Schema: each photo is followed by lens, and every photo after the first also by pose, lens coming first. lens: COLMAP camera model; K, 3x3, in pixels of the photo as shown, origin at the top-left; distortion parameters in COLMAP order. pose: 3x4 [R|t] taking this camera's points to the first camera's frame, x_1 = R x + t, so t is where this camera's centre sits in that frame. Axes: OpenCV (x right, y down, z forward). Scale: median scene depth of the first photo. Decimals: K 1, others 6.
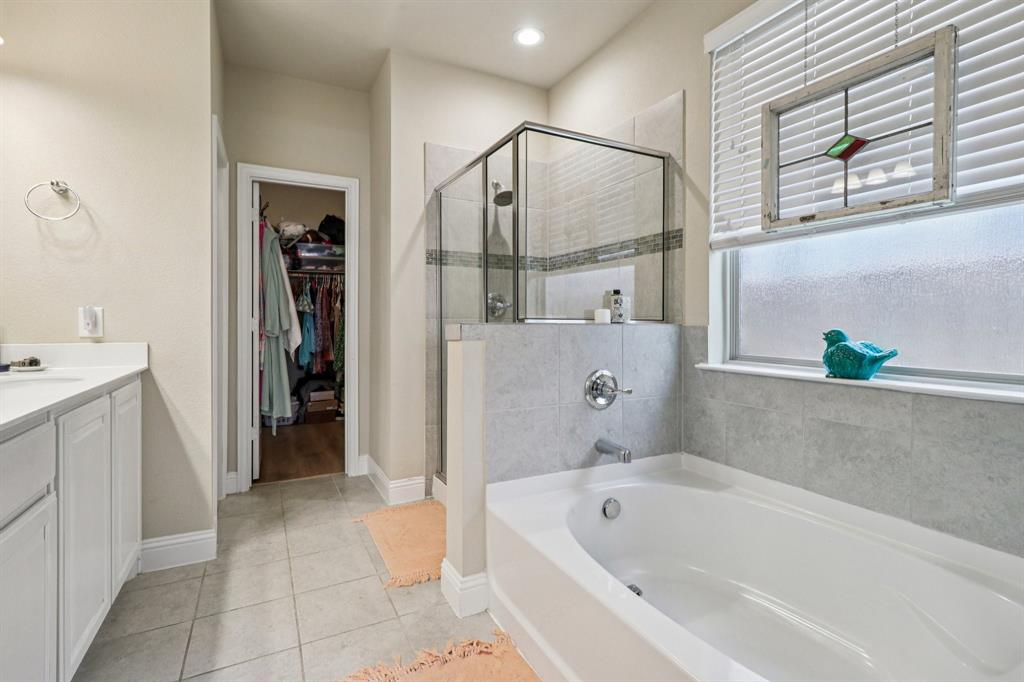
lens RADIAL K [[481.3, 0, 516.7], [0, 481.3, 324.4], [0, 0, 1]] dist [-0.005070, 0.002260]
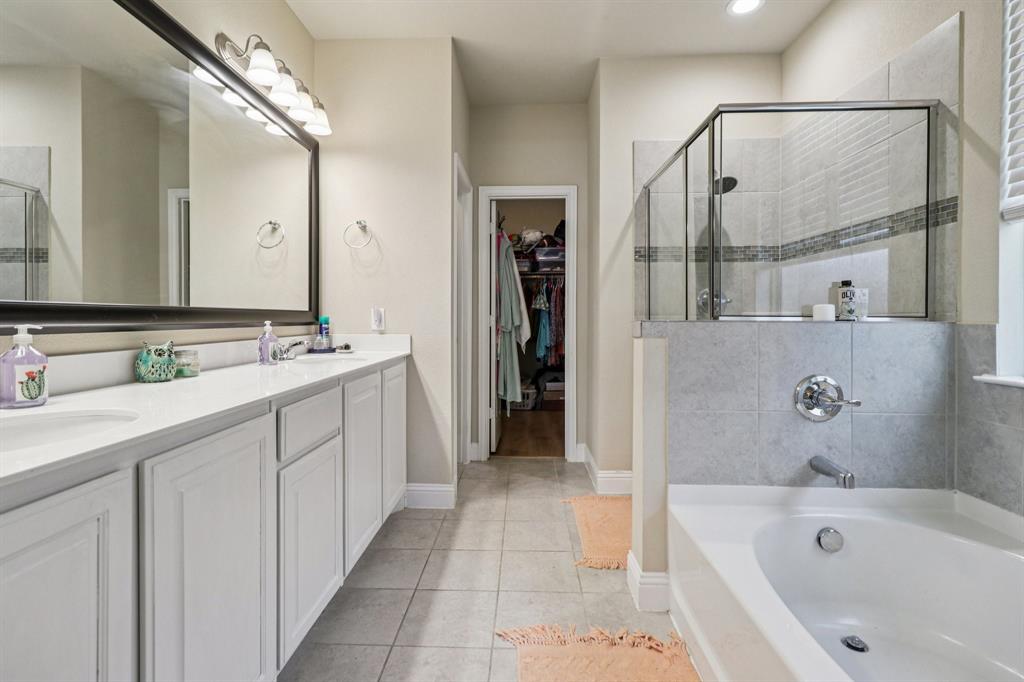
lens RADIAL K [[481.3, 0, 501.3], [0, 481.3, 321.2], [0, 0, 1]] dist [-0.005070, 0.002260]
pose [[0.863709, 0.002319, -0.503985, 0.111679], [-0.002037, 0.999997, 0.001110, -0.001260], [0.503986, 0.000068, 0.863712, -0.018808]]
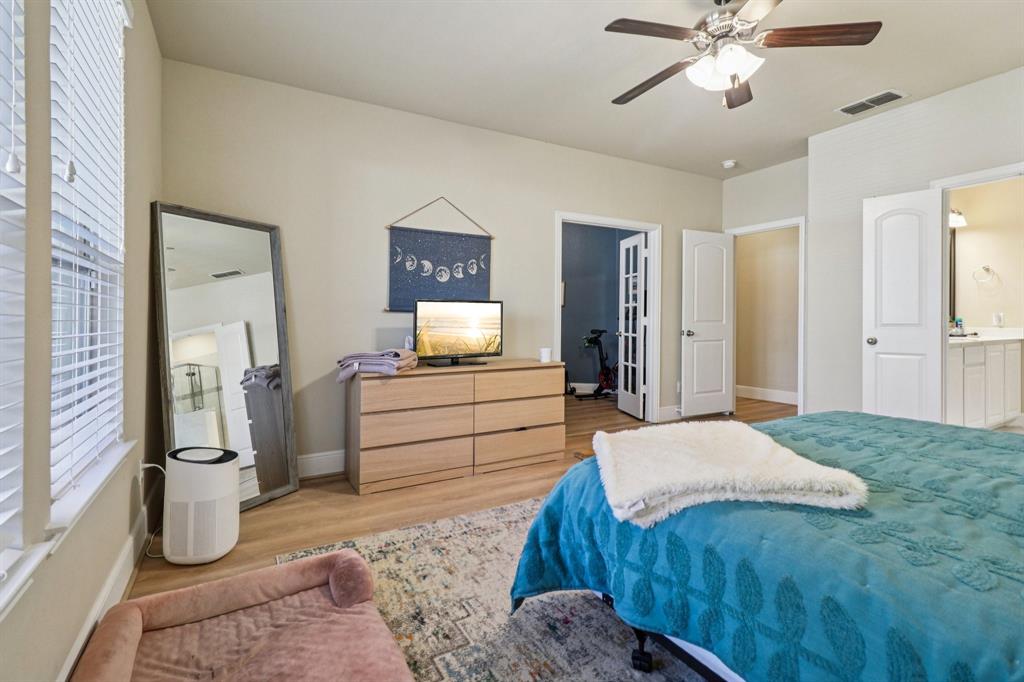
lens RADIAL K [[481.3, 0, 498.3], [0, 481.3, 318.8], [0, 0, 1]] dist [-0.005070, 0.002260]
pose [[0.026222, 0.001700, -0.999655, 1.442914], [-0.008553, 0.999962, 0.001477, 0.009785], [0.999620, 0.008511, 0.026236, -1.559994]]
